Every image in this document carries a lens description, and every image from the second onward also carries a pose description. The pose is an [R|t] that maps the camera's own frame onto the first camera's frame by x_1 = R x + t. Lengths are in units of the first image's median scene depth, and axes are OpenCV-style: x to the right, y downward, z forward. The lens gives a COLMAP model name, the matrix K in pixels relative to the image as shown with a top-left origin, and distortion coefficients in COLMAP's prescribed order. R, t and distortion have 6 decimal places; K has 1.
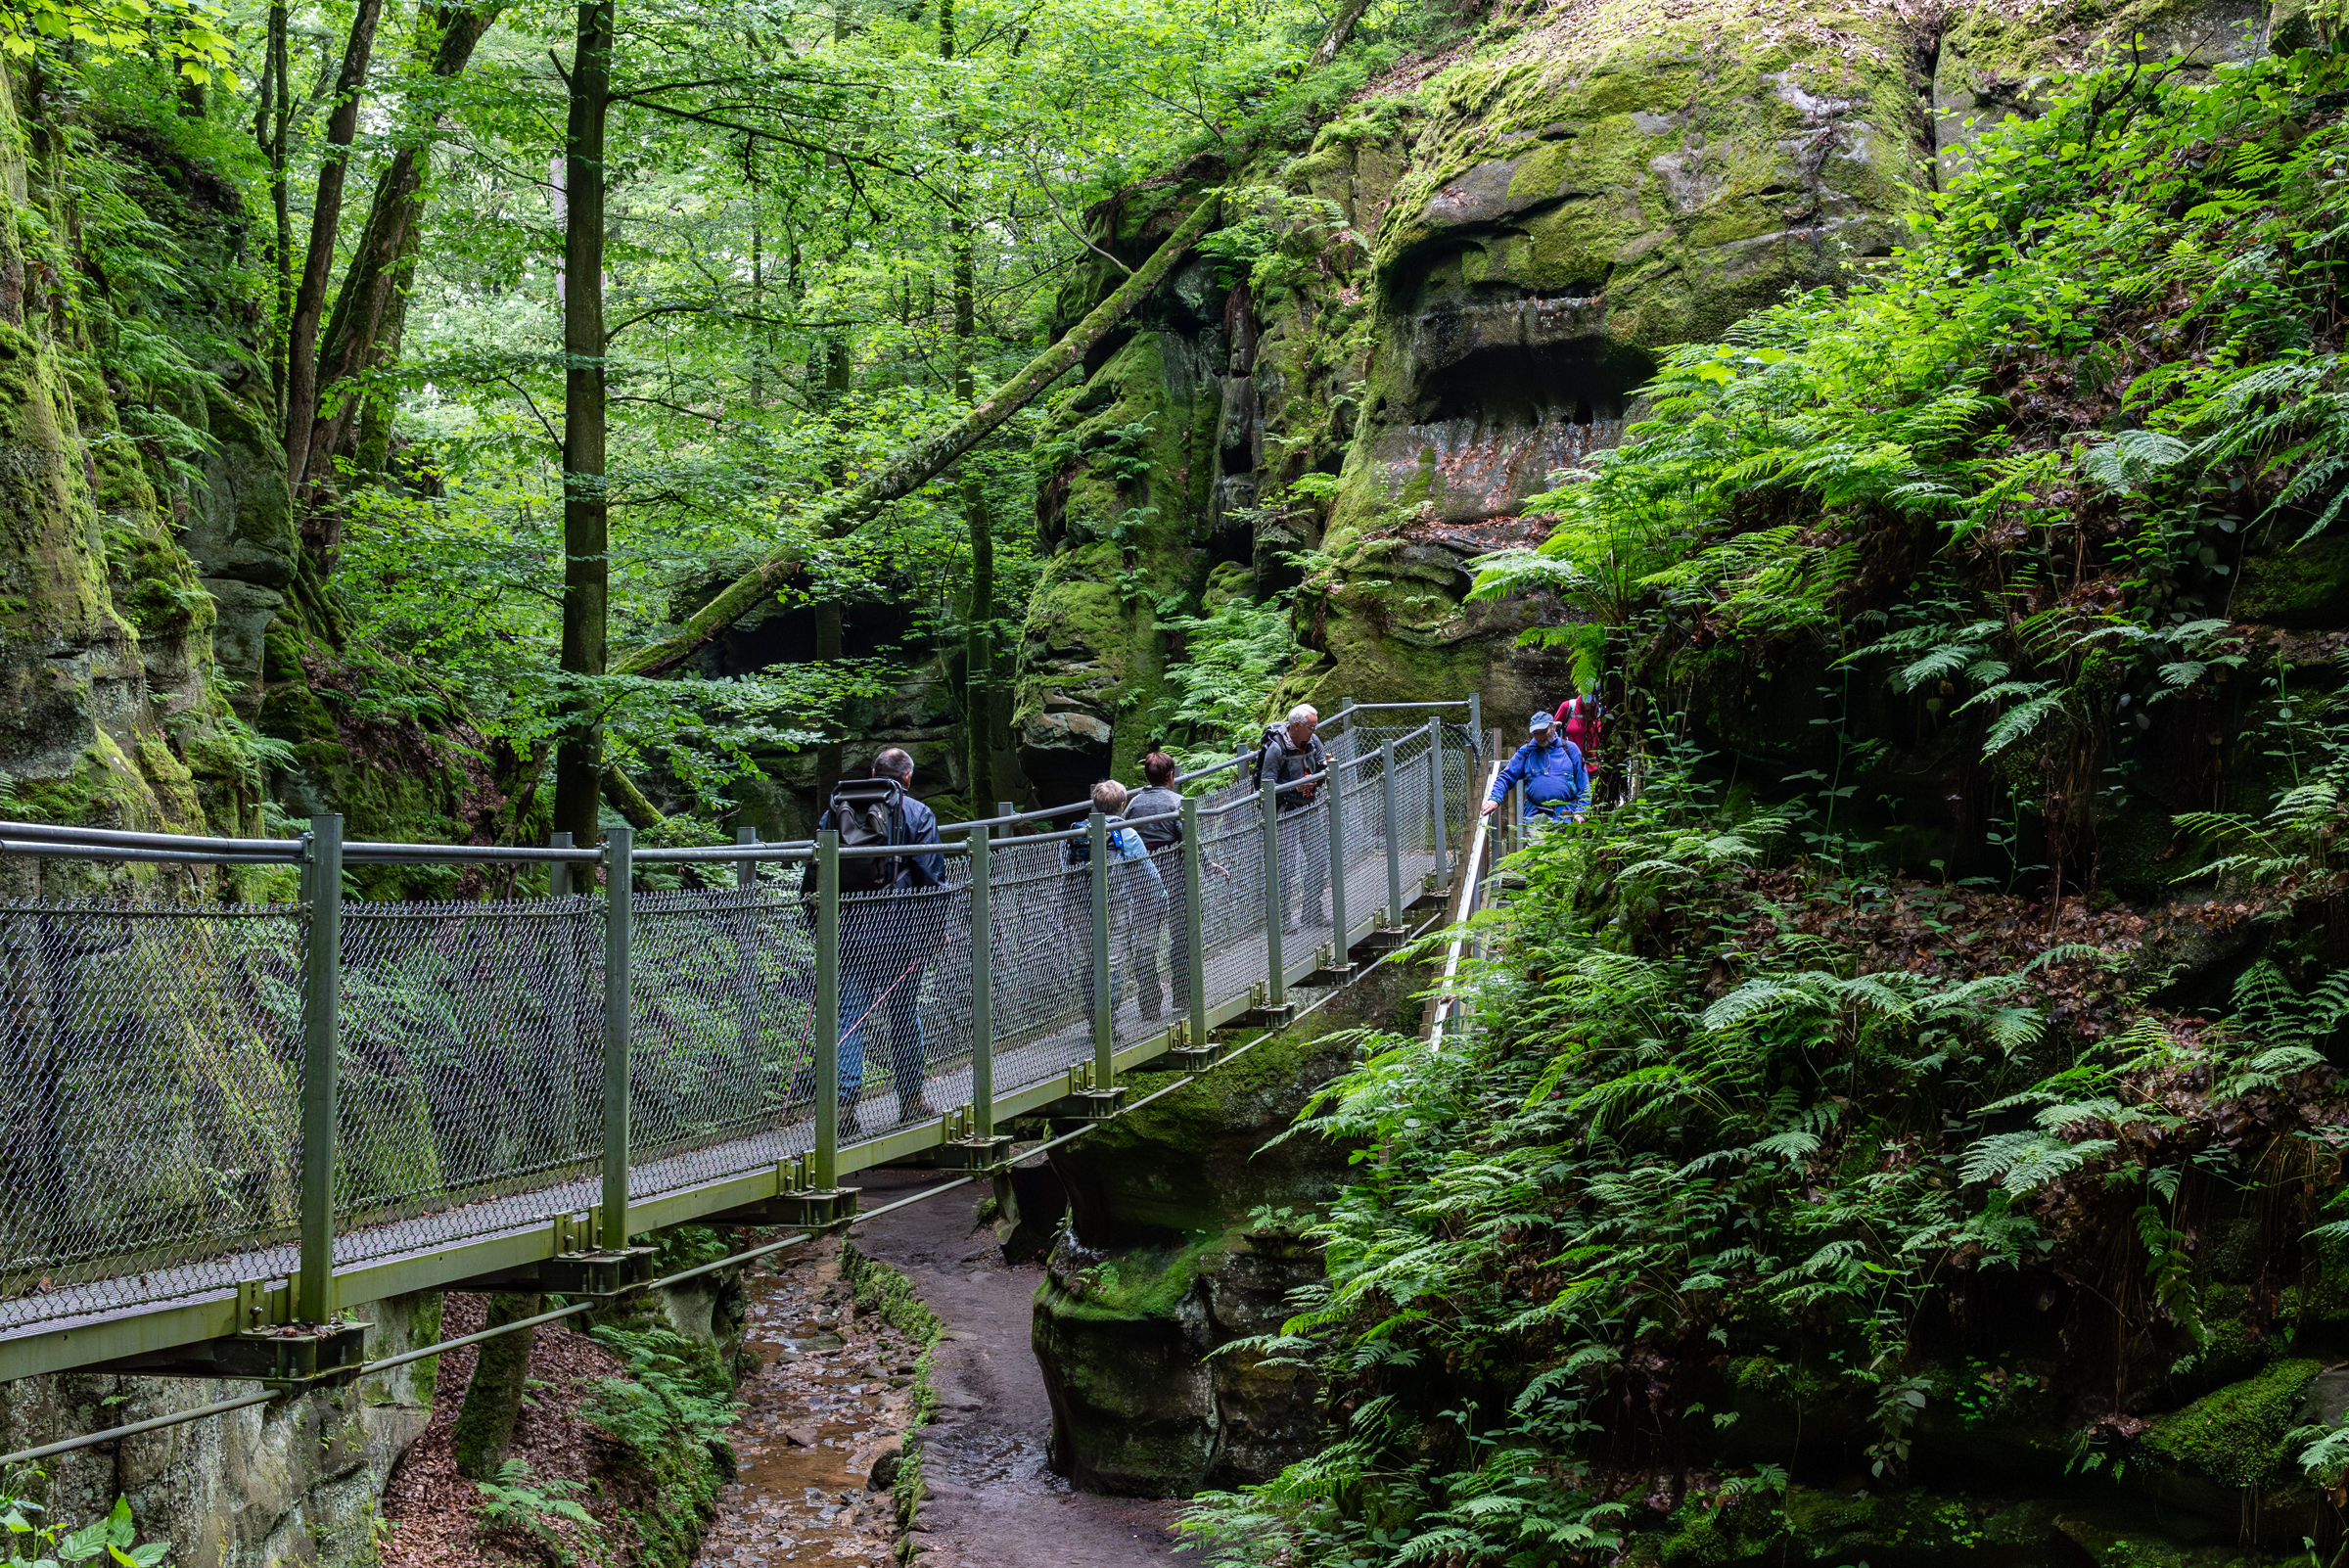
lens RADIAL K [[3013.0, 0, 1179.0], [0, 3013.0, 788.3], [0, 0, 1]] dist [0.032045, 0.000000]
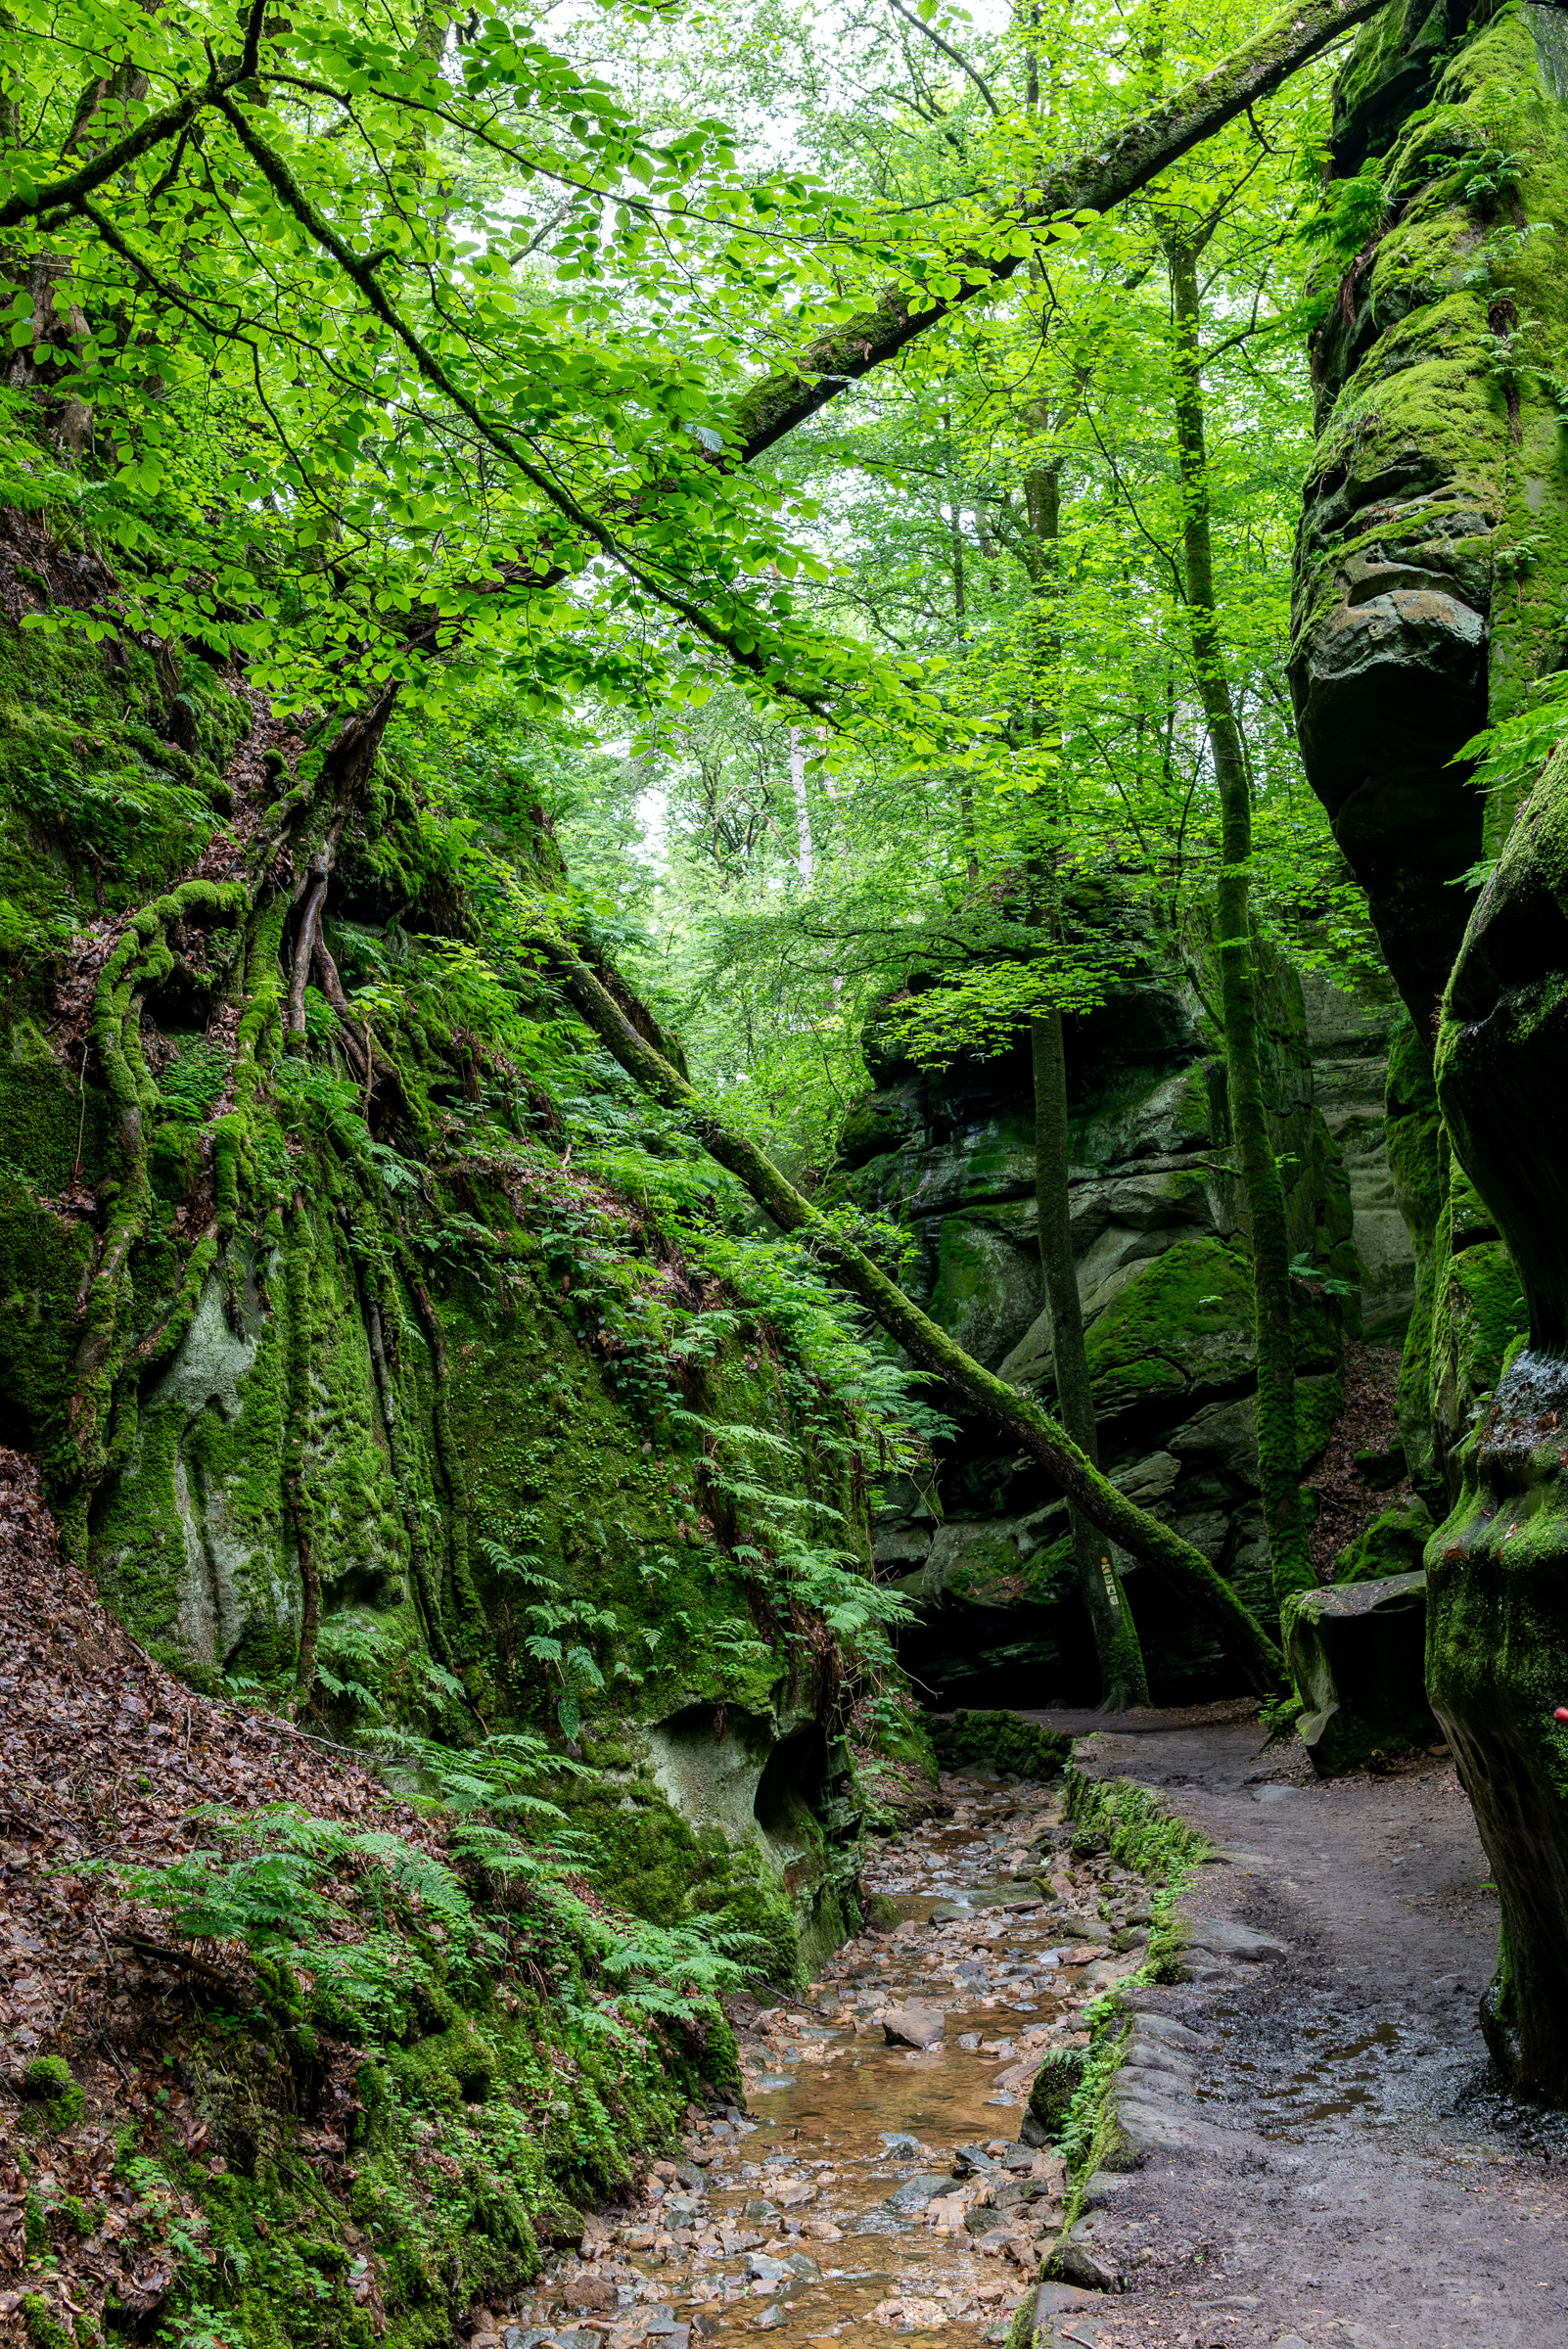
lens RADIAL K [[2697.1, 0, 791.2], [0, 2697.1, 1168.4], [0, 0, 1]] dist [-0.004258, 0.000000]
pose [[0.971764, -0.049977, -0.230601, -0.039095], [0.020979, 0.991741, -0.126529, 0.139091], [0.235020, 0.118119, 0.964787, 0.590289]]
